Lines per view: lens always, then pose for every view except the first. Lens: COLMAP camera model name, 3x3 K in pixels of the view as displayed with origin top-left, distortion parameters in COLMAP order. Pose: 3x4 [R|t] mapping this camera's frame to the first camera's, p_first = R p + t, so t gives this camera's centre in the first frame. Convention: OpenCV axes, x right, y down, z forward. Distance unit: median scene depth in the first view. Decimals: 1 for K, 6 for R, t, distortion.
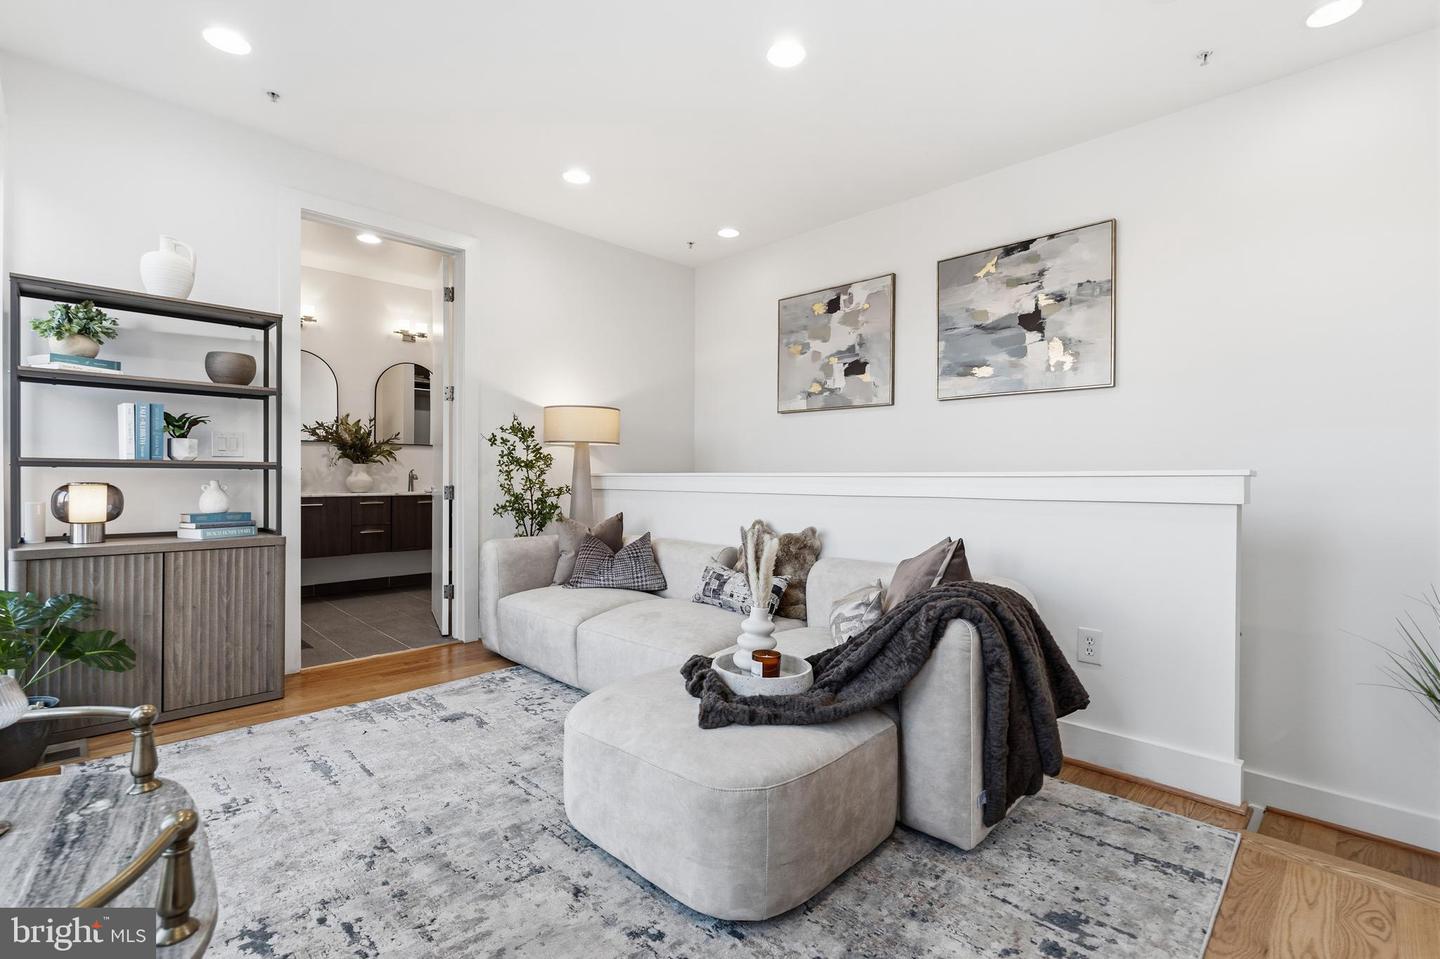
lens RADIAL K [[643.8, 0, 730.0], [0, 643.8, 477.1], [0, 0, 1]] dist [-0.000239, -0.000542]
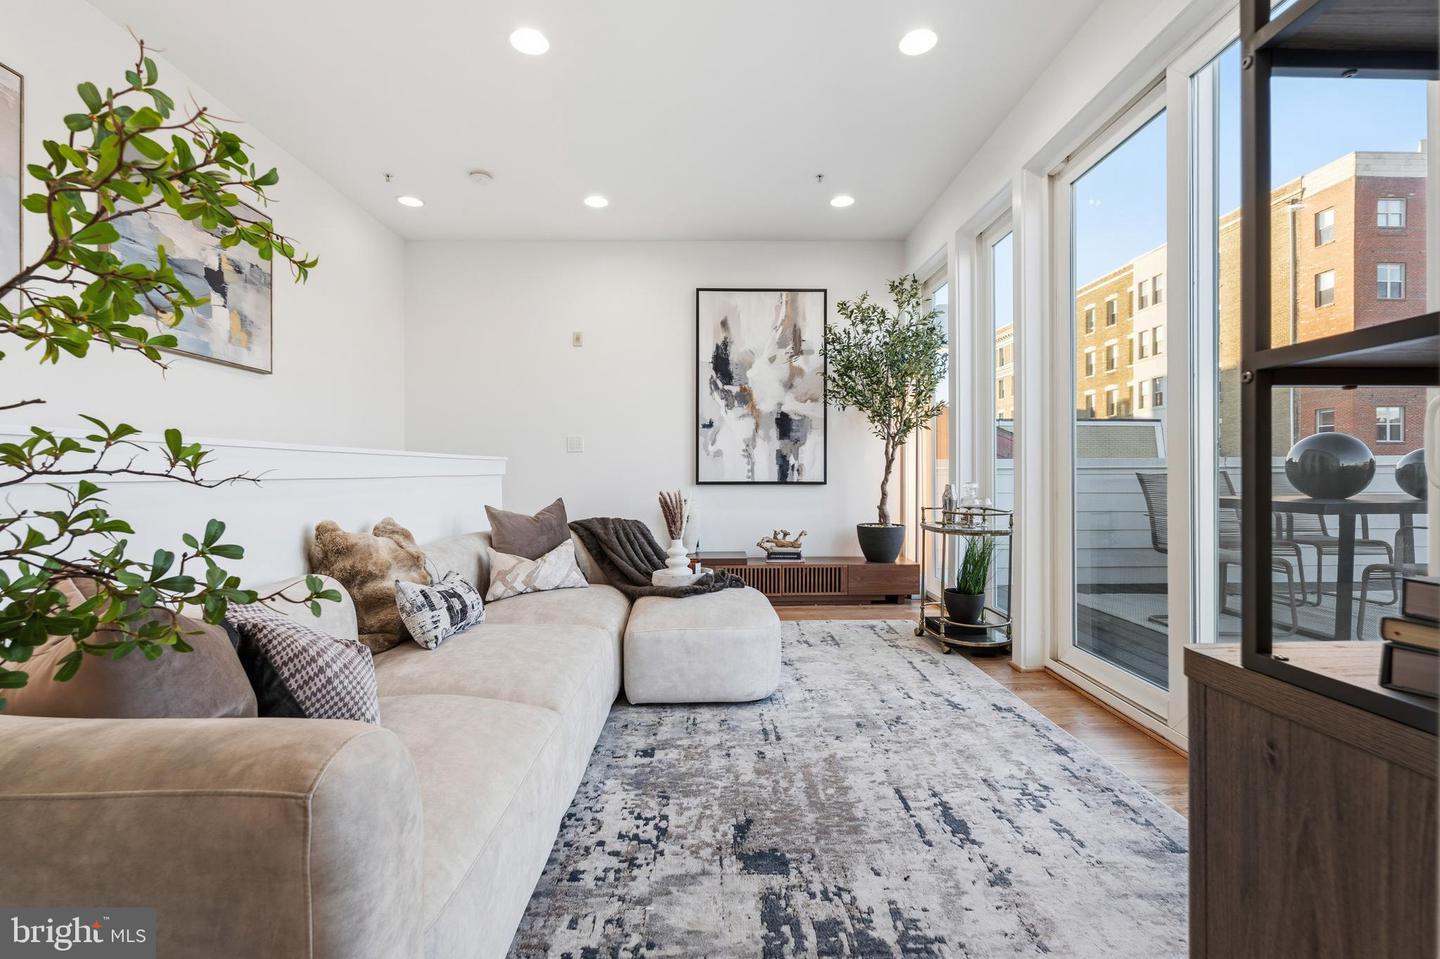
lens RADIAL K [[643.8, 0, 719.1], [0, 643.8, 473.4], [0, 0, 1]] dist [-0.000239, -0.000542]
pose [[-0.708381, -0.001987, 0.705827, -0.764718], [-0.000559, 0.999997, 0.002253, 0.022836], [-0.705830, 0.001201, -0.708380, 1.366387]]
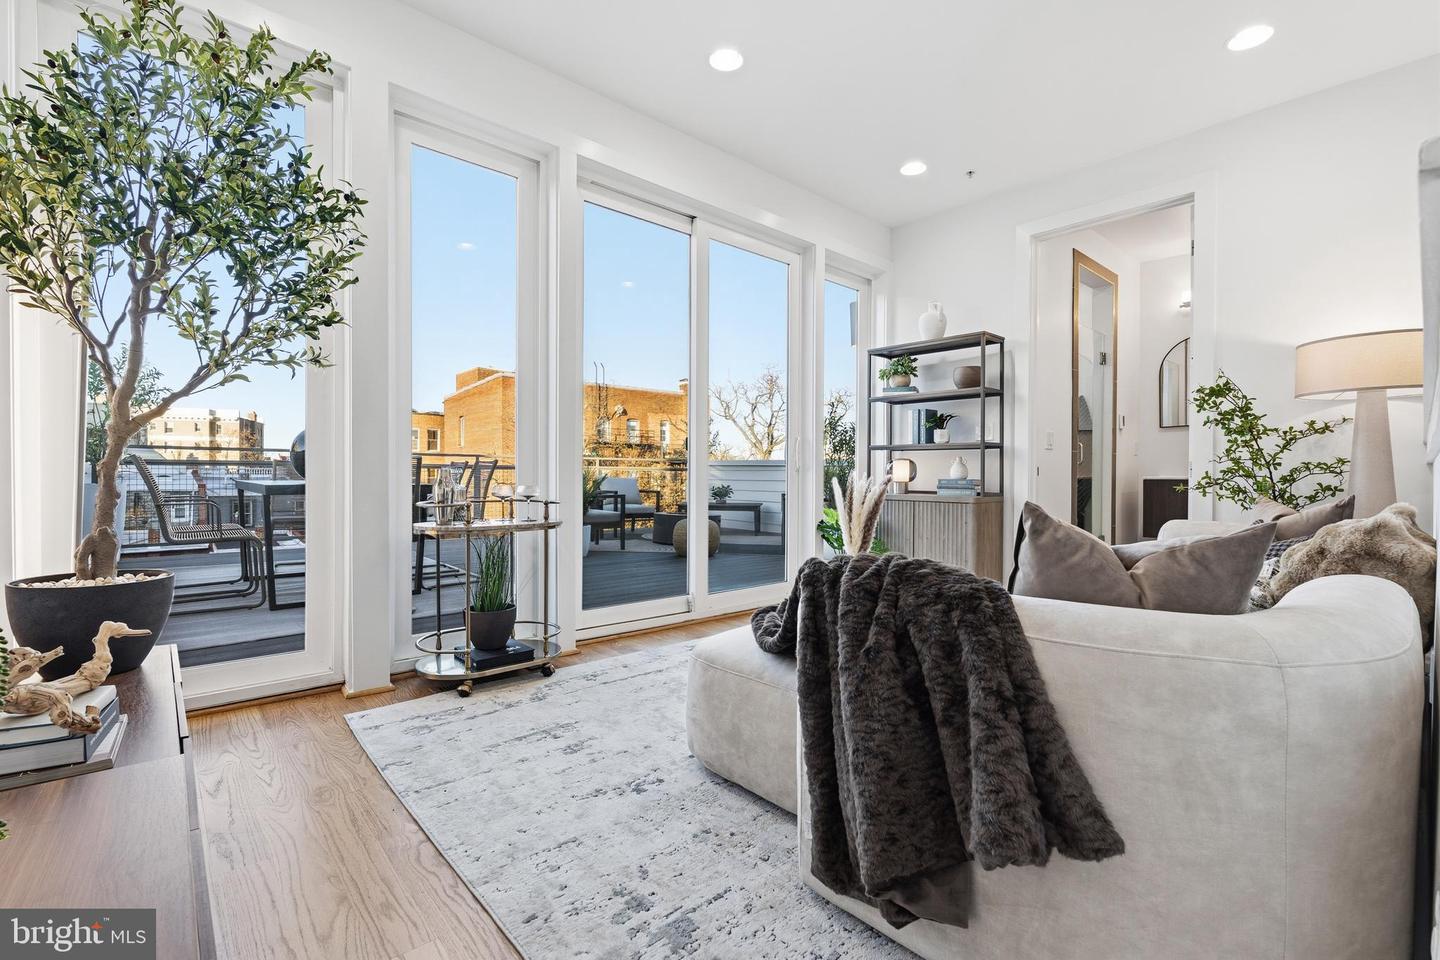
lens RADIAL K [[643.8, 0, 723.2], [0, 643.8, 476.1], [0, 0, 1]] dist [-0.000239, -0.000542]
pose [[-0.060880, -0.002550, -0.998142, 0.694053], [-0.005903, 0.999980, -0.002194, 0.056292], [0.998128, 0.005758, -0.060893, 0.571080]]
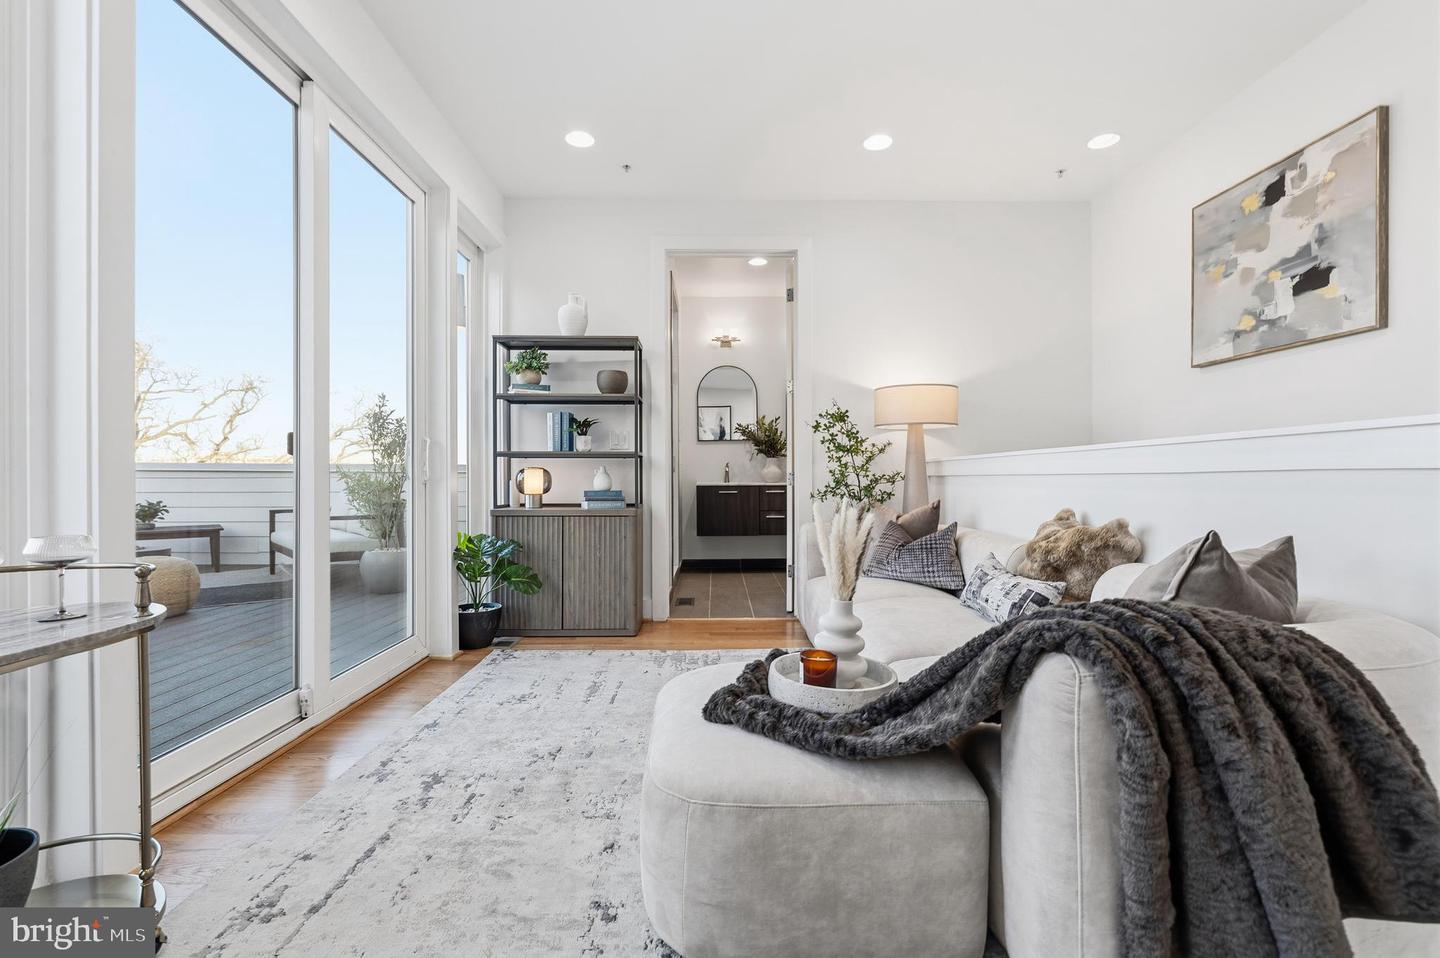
lens RADIAL K [[643.8, 0, 721.6], [0, 643.8, 473.7], [0, 0, 1]] dist [-0.000239, -0.000542]
pose [[0.711668, -0.009831, -0.702447, 0.334035], [0.003902, 0.999942, -0.010041, 0.036402], [0.702505, 0.004405, 0.711665, 0.219388]]
